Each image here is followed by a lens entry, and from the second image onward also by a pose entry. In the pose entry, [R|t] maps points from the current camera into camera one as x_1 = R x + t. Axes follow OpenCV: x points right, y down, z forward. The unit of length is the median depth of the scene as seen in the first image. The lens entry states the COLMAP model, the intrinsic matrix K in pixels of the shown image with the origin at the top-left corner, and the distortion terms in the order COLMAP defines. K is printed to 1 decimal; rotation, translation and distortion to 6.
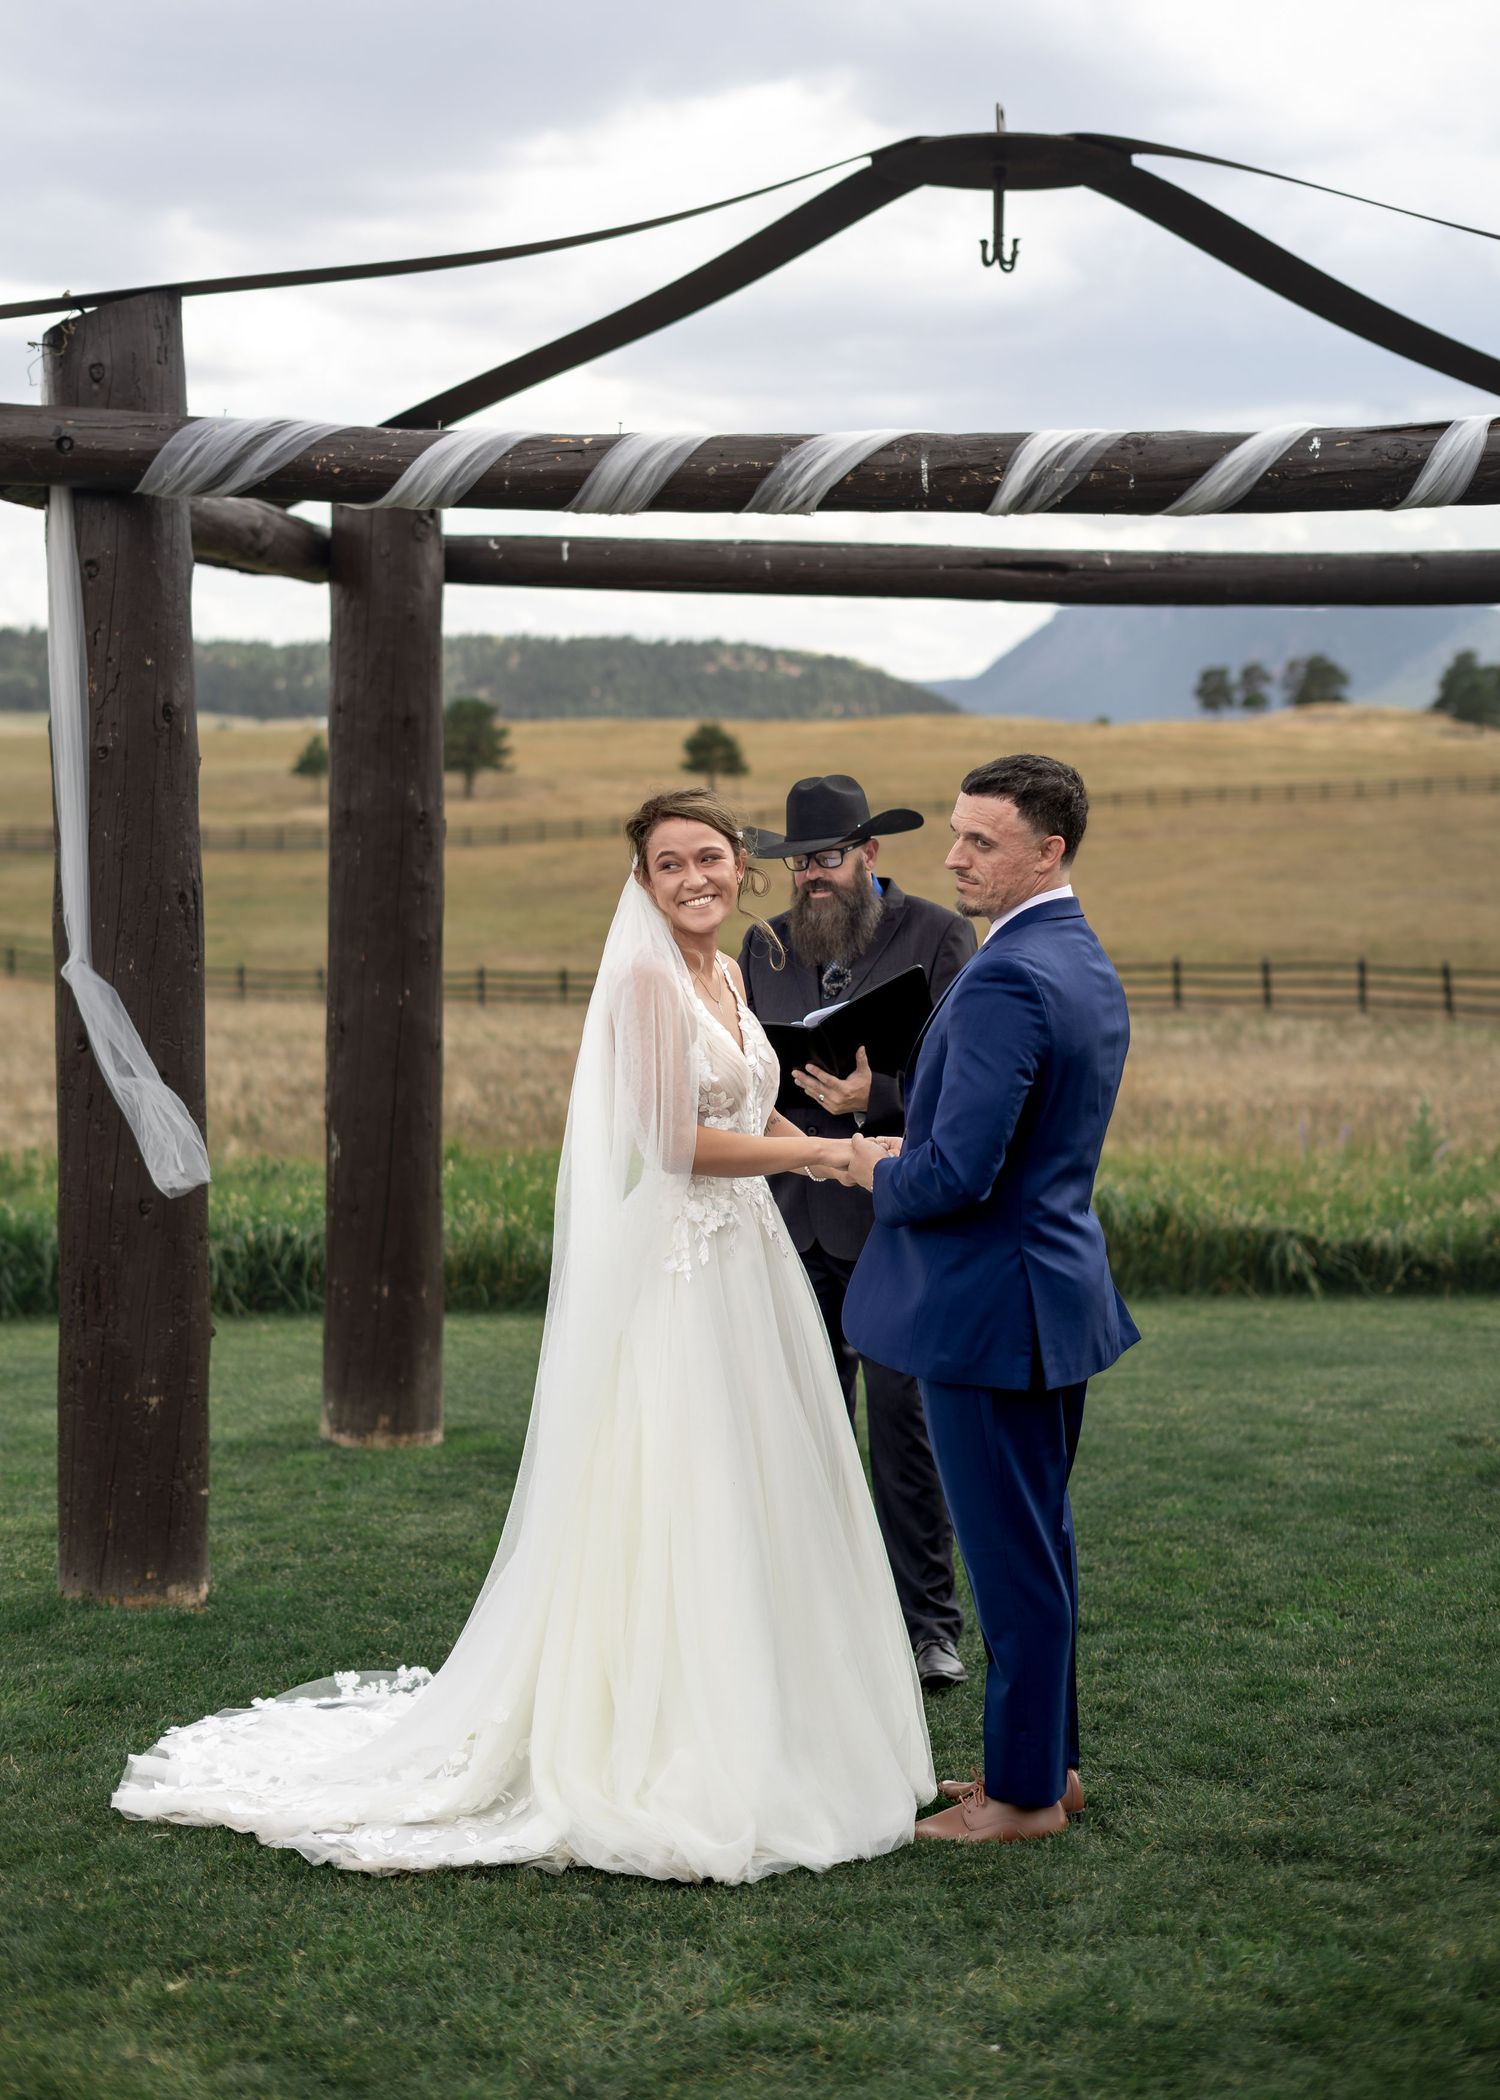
lens RADIAL K [[2847.1, 0, 751.2], [0, 2847.1, 987.6], [0, 0, 1]] dist [-0.006254, -0.018760]
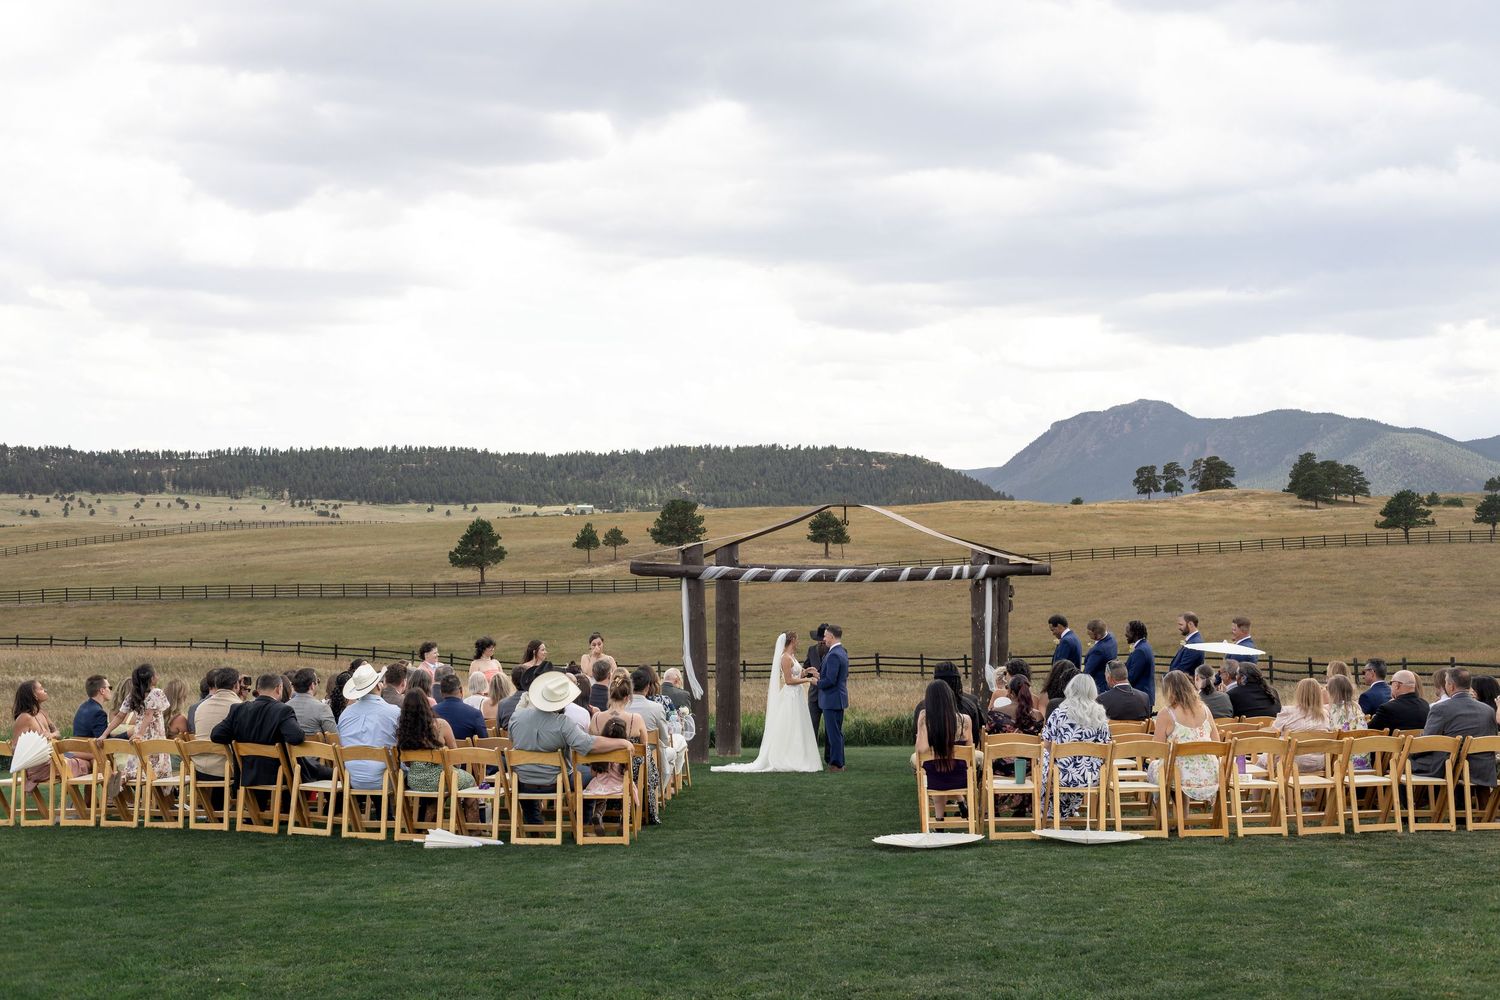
lens RADIAL K [[1939.0, 0, 750.0], [0, 1939.0, 500.0], [0, 0, 1]] dist [-0.005358, -0.027965]
pose [[0.998313, -0.016766, -0.055583, 0.108223], [0.011681, 0.995822, -0.090571, 0.031114], [0.056870, 0.089769, 0.994338, -2.606711]]
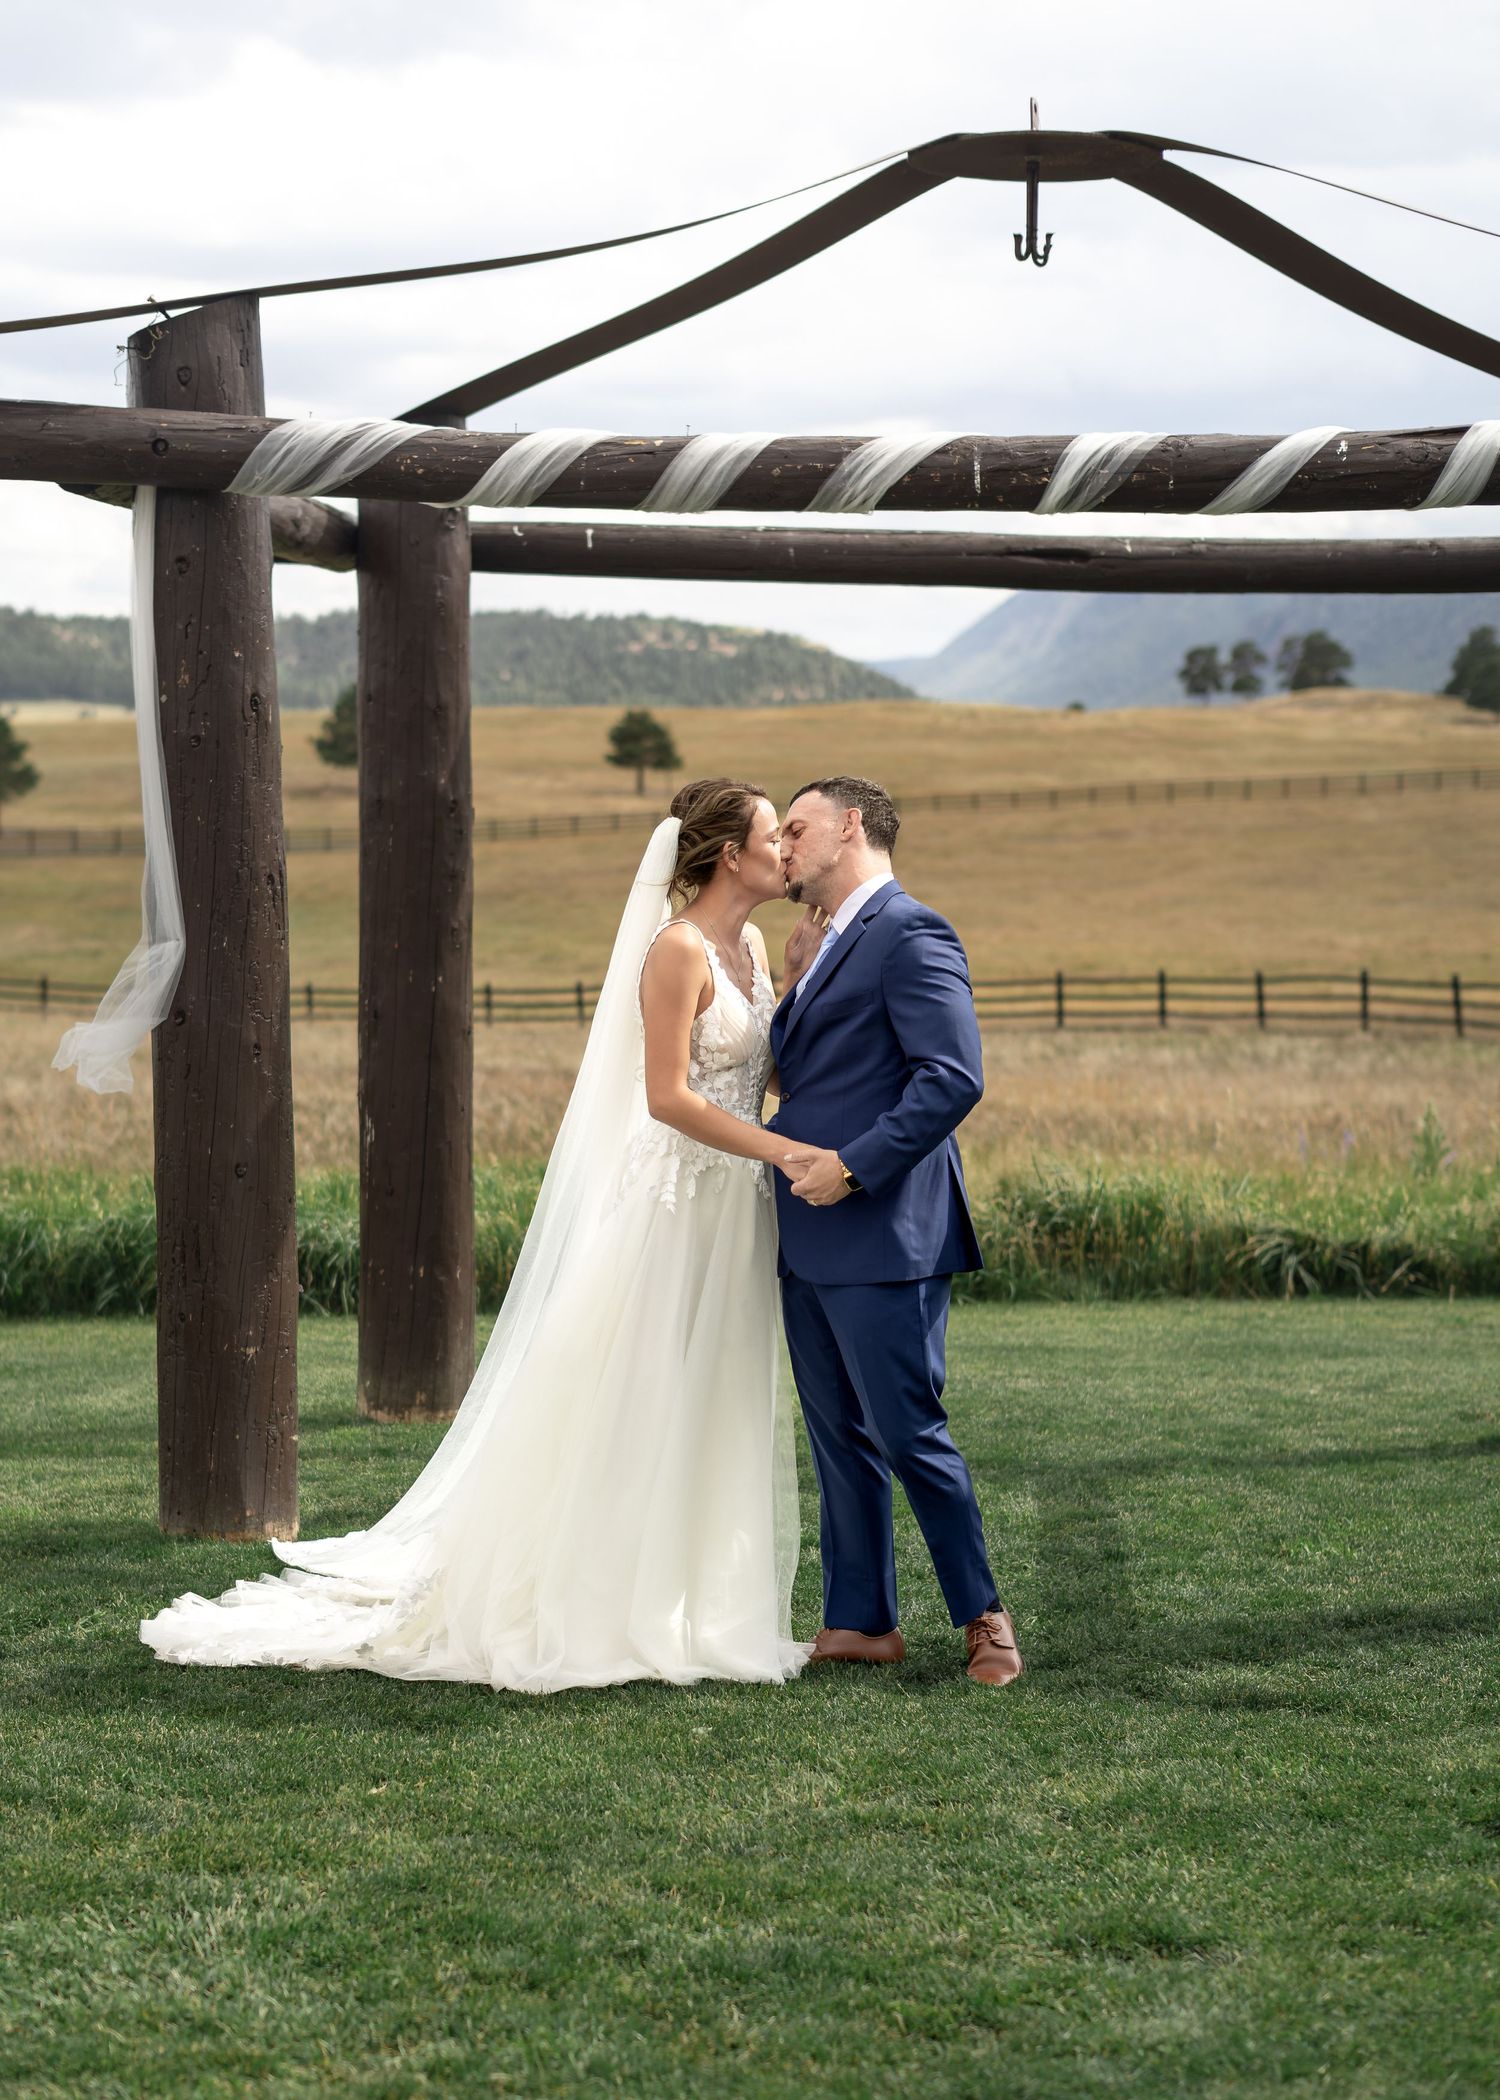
lens RADIAL K [[3180.5, 0, 715.5], [0, 3180.5, 1284.4], [0, 0, 1]] dist [-0.020955, -0.078640]
pose [[0.999928, -0.004026, 0.011290, -0.040437], [0.003040, 0.996288, 0.086027, 0.014674], [-0.011595, -0.085987, 0.996229, -0.163013]]
